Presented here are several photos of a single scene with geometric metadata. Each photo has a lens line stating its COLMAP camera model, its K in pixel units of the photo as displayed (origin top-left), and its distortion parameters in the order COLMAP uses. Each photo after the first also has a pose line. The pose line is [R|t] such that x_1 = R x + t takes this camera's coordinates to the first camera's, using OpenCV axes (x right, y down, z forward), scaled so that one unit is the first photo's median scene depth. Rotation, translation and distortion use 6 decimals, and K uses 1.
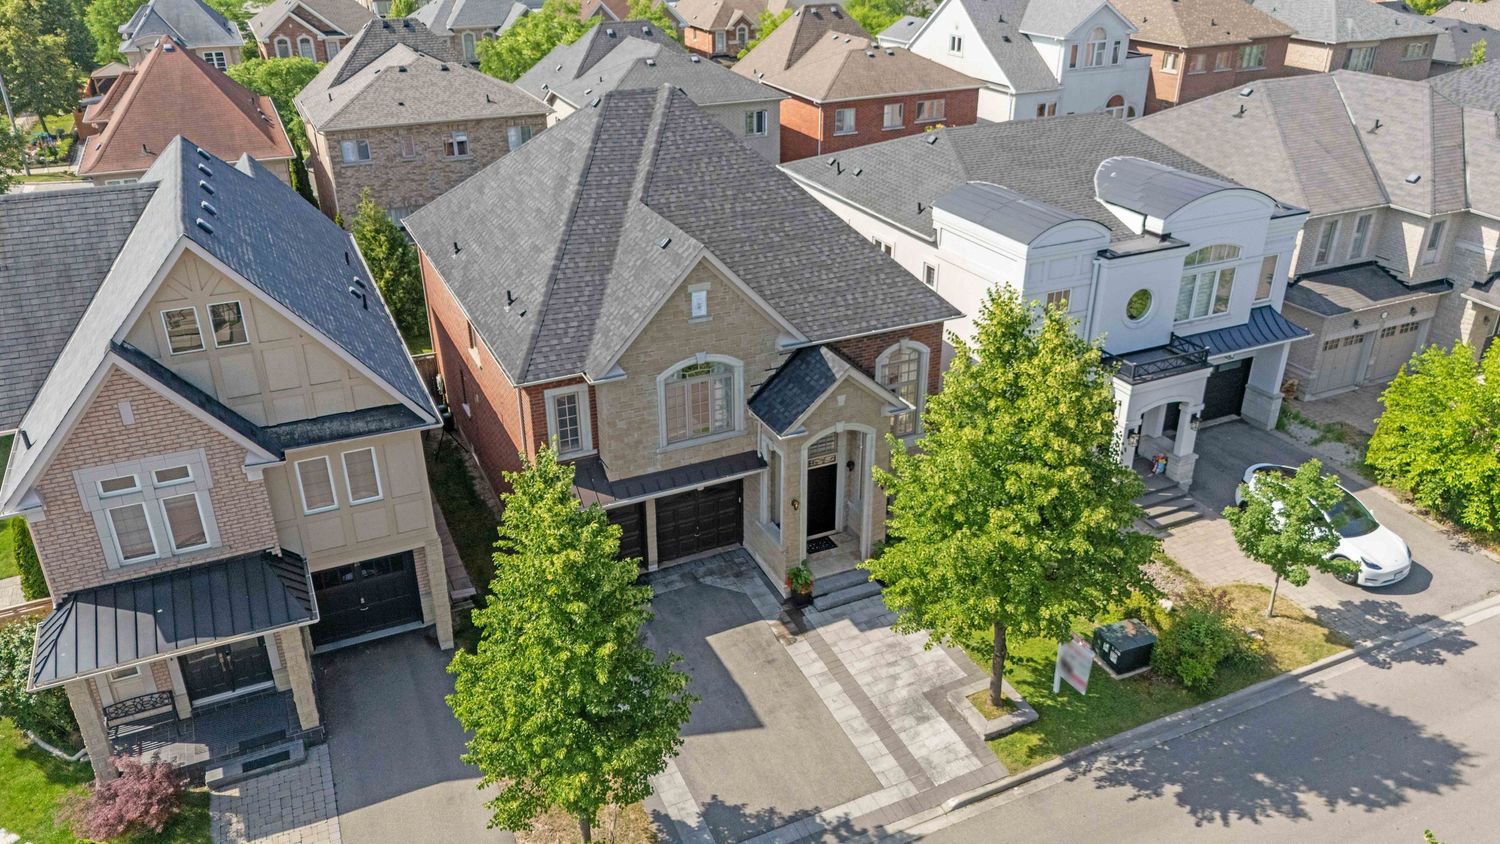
lens RADIAL K [[1102.1, 0, 736.5], [0, 1102.1, 416.5], [0, 0, 1]] dist [0.040621, -0.044877]
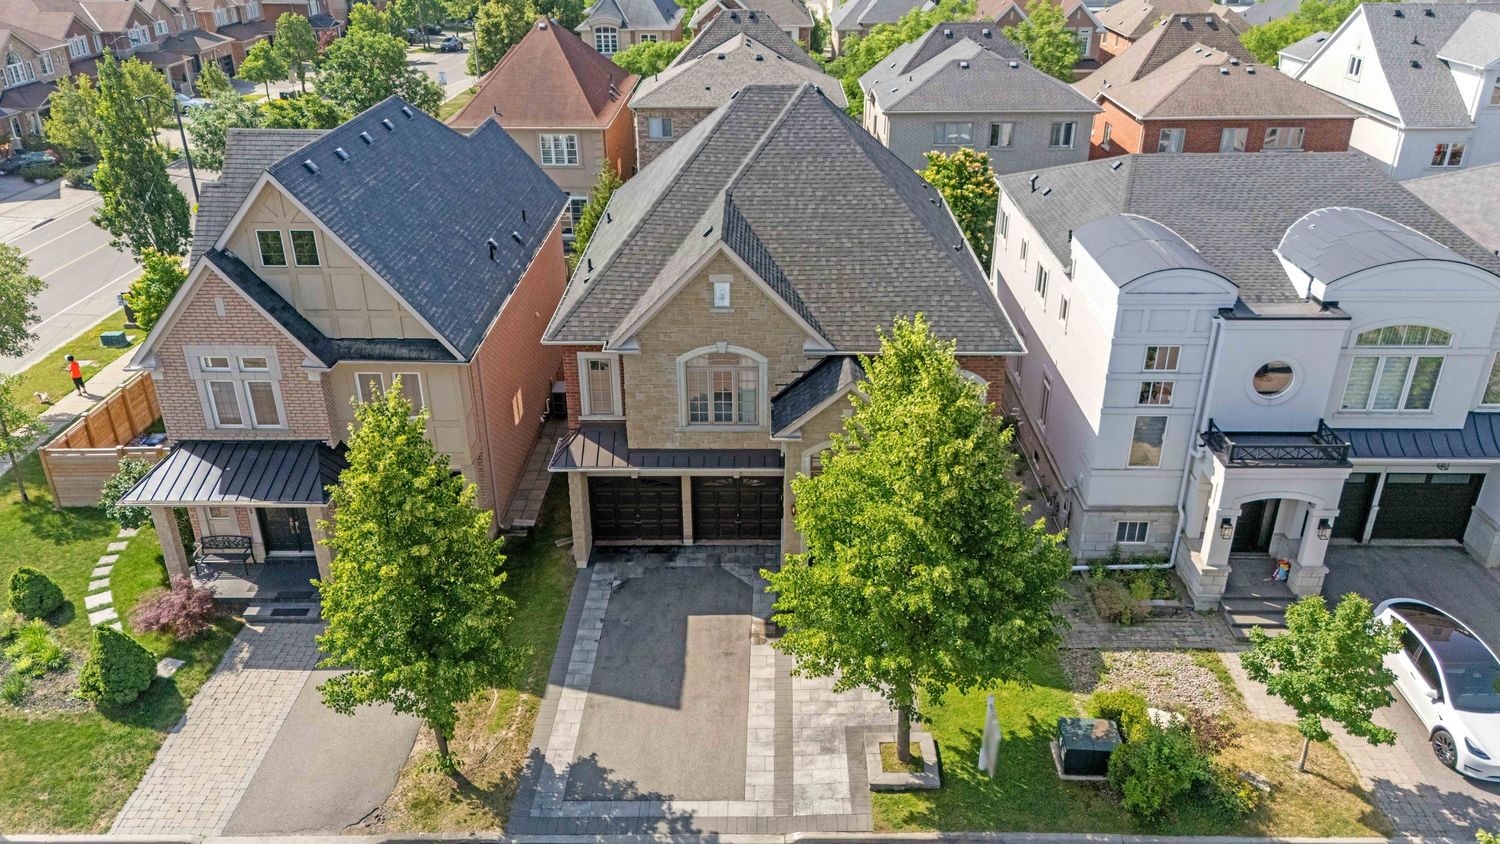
lens RADIAL K [[1102.1, 0, 727.9], [0, 1102.1, 405.0], [0, 0, 1]] dist [0.040621, -0.044877]
pose [[0.899986, 0.186423, -0.394046, 0.362742], [-0.188913, 0.981444, 0.032851, -0.032973], [0.392859, 0.044874, 0.918503, 0.057823]]
